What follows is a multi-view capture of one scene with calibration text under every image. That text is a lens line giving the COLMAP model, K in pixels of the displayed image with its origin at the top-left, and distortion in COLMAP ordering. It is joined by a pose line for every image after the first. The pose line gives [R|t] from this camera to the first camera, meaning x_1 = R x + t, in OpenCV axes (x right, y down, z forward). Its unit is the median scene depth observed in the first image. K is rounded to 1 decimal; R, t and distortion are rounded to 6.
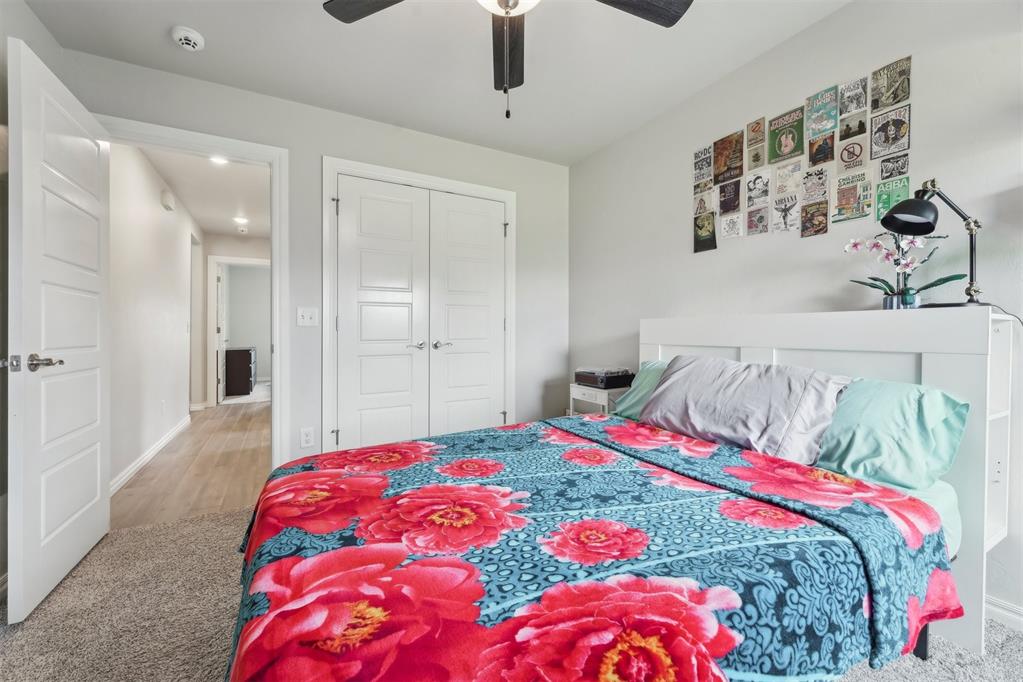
lens RADIAL K [[406.6, 0, 511.5], [0, 406.6, 341.0], [0, 0, 1]] dist [-0.000176, 0.000538]
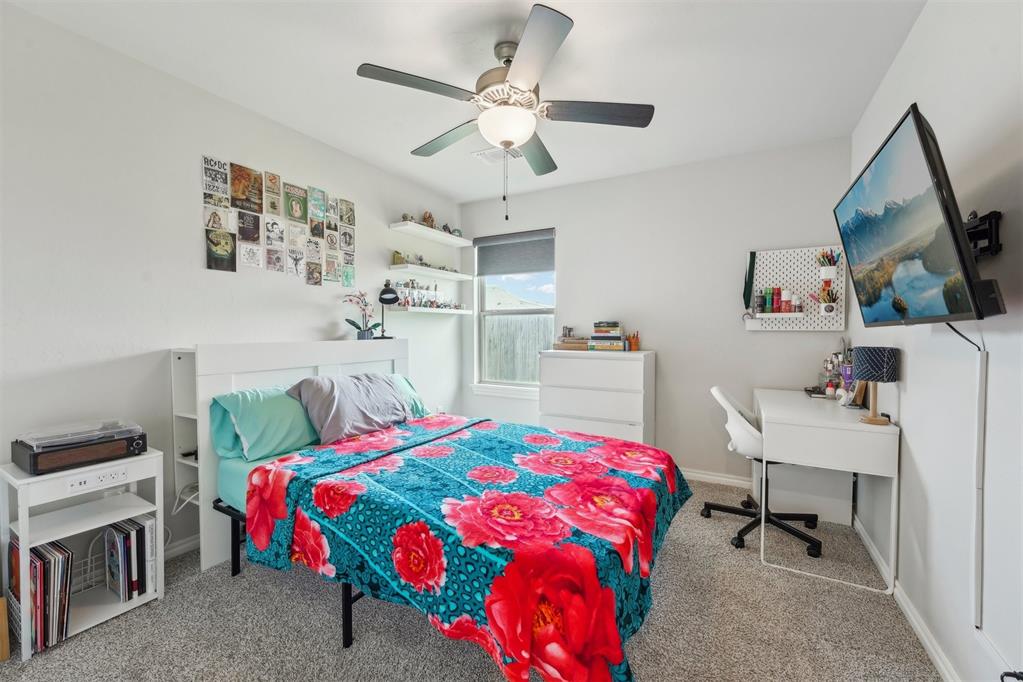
lens RADIAL K [[406.6, 0, 511.5], [0, 406.6, 341.0], [0, 0, 1]] dist [-0.000176, 0.000538]
pose [[-0.539406, -0.041254, 0.841035, -0.858917], [0.005243, 0.998615, 0.052346, -0.128580], [-0.842030, 0.032645, -0.538443, 1.175995]]
